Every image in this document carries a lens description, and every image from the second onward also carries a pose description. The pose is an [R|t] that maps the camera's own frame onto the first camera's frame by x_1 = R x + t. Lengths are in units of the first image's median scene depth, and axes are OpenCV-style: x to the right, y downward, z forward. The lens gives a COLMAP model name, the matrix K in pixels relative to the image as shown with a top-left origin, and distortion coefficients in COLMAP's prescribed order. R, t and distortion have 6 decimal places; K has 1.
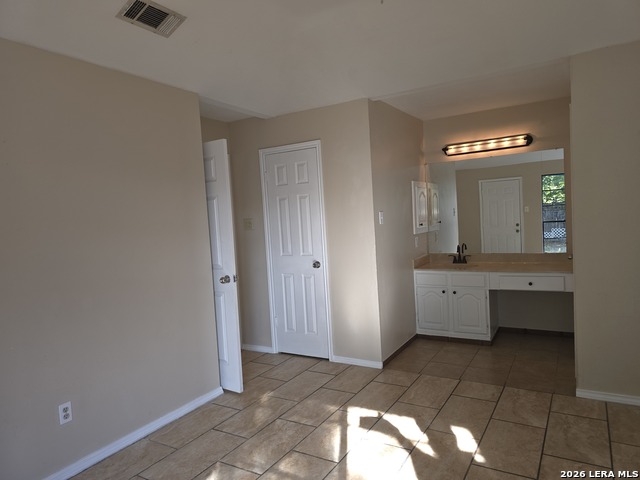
lens RADIAL K [[421.9, 0, 325.7], [0, 421.9, 244.4], [0, 0, 1]] dist [0.067977, -0.068127]
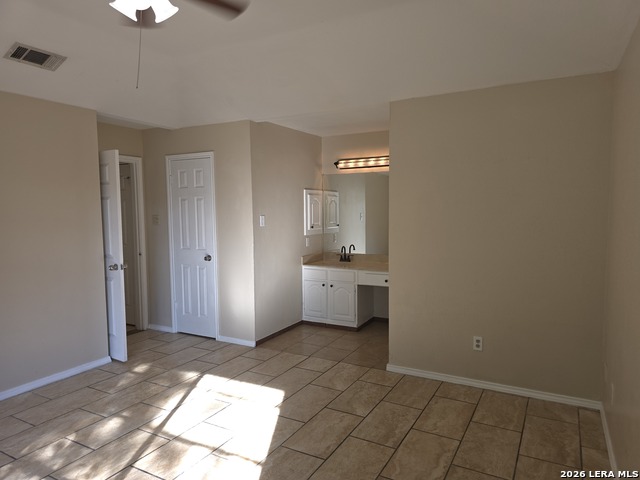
lens RADIAL K [[421.9, 0, 325.7], [0, 421.9, 244.4], [0, 0, 1]] dist [0.067977, -0.068127]
pose [[0.998284, 0.044948, 0.037542, 0.256470], [-0.045584, 0.998828, 0.016261, -0.022963], [-0.036767, -0.017944, 0.999163, -0.184721]]
